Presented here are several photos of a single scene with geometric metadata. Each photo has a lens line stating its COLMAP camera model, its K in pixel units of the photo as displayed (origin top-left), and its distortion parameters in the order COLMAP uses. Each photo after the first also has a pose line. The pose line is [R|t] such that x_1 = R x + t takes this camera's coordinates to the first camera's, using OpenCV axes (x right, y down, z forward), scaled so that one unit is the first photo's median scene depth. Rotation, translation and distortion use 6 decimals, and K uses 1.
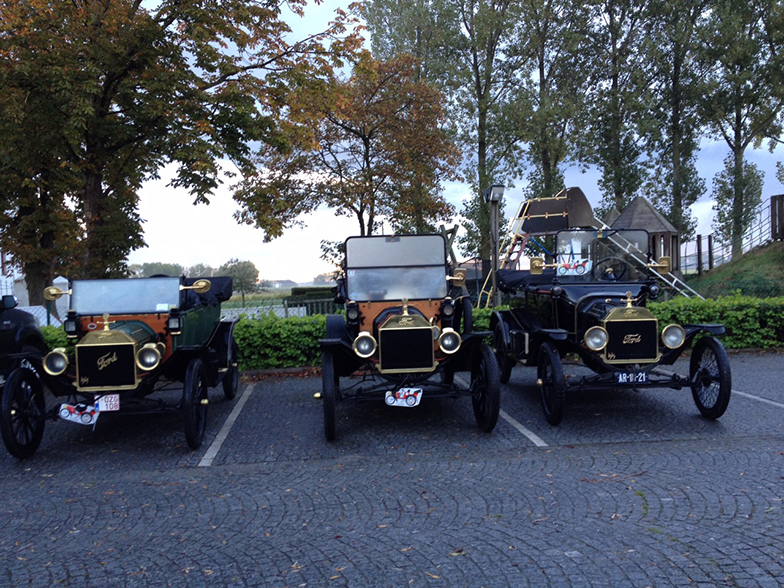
lens RADIAL K [[734.4, 0, 390.5], [0, 734.4, 291.7], [0, 0, 1]] dist [0.132604, -0.237080]
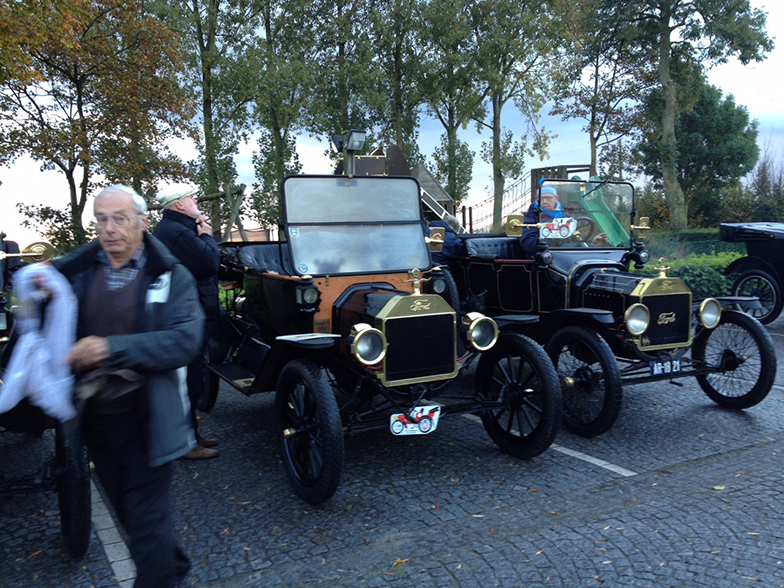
lens RADIAL K [[734.4, 0, 390.5], [0, 734.4, 291.7], [0, 0, 1]] dist [0.132604, -0.237080]
pose [[0.914773, -0.024070, 0.403250, -0.094757], [0.009871, 0.999257, 0.037252, 0.001548], [-0.403847, -0.030097, 0.914331, 0.149227]]
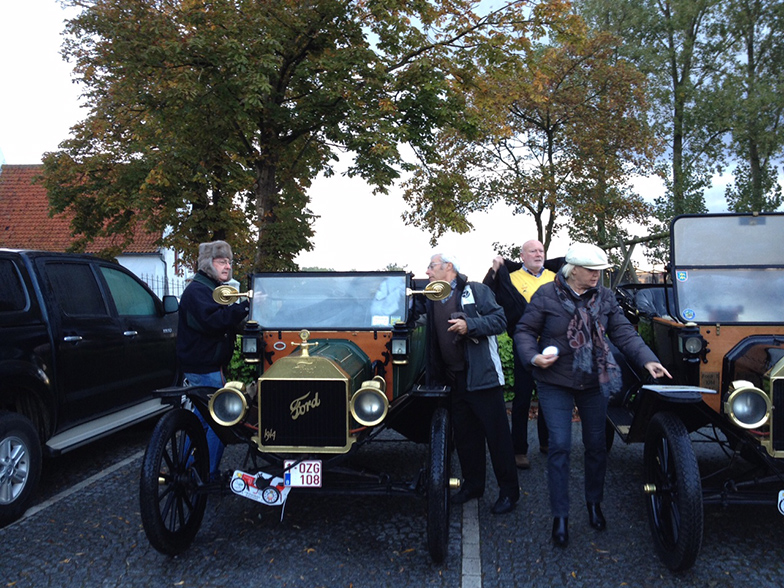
lens RADIAL K [[734.4, 0, 390.5], [0, 734.4, 291.7], [0, 0, 1]] dist [0.132604, -0.237080]
pose [[0.979888, 0.027851, -0.197593, -0.065794], [-0.029760, 0.999535, -0.006699, -0.000276], [0.197315, 0.012444, 0.980261, 0.140598]]
